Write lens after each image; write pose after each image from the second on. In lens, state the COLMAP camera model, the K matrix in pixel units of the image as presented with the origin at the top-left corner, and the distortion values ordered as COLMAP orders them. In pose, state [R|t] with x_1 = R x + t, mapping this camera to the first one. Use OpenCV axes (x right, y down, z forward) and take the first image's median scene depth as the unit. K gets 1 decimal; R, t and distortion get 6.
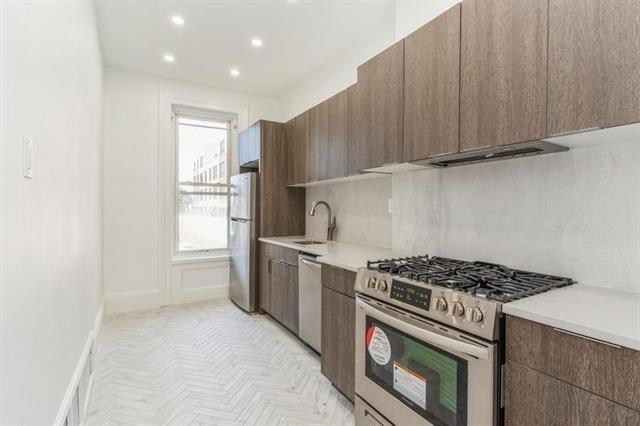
lens RADIAL K [[308.6, 0, 320.0], [0, 308.6, 212.1], [0, 0, 1]] dist [0.003102, 0.001207]
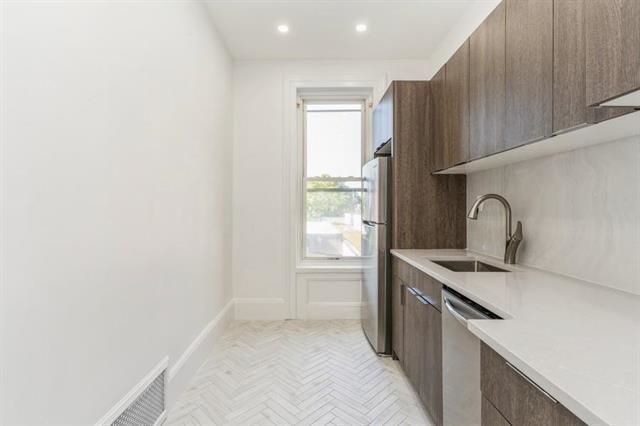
lens RADIAL K [[308.6, 0, 317.6], [0, 308.6, 209.2], [0, 0, 1]] dist [0.003102, 0.001207]
pose [[0.859964, -0.003820, -0.510341, 0.018702], [0.000525, 0.999978, -0.006602, -0.003737], [0.510355, 0.005410, 0.859947, 0.338672]]
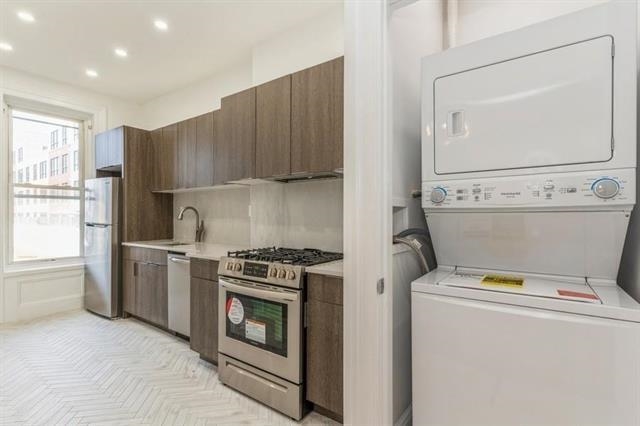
lens RADIAL K [[308.6, 0, 320.1], [0, 308.6, 217.2], [0, 0, 1]] dist [0.003102, 0.001207]
pose [[0.918417, -0.003793, 0.395595, -0.003796], [0.005584, 0.999979, -0.003376, 0.008809], [-0.395574, 0.005309, 0.918419, -0.200150]]
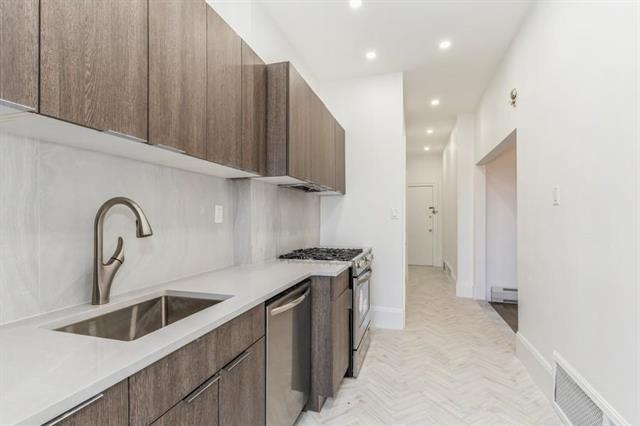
lens RADIAL K [[308.6, 0, 319.3], [0, 308.6, 214.7], [0, 0, 1]] dist [0.003102, 0.001207]
pose [[-0.661521, 0.005366, 0.749908, -0.429402], [0.004082, 0.999985, -0.003555, -0.011997], [-0.749916, 0.000709, -0.661533, 1.062877]]
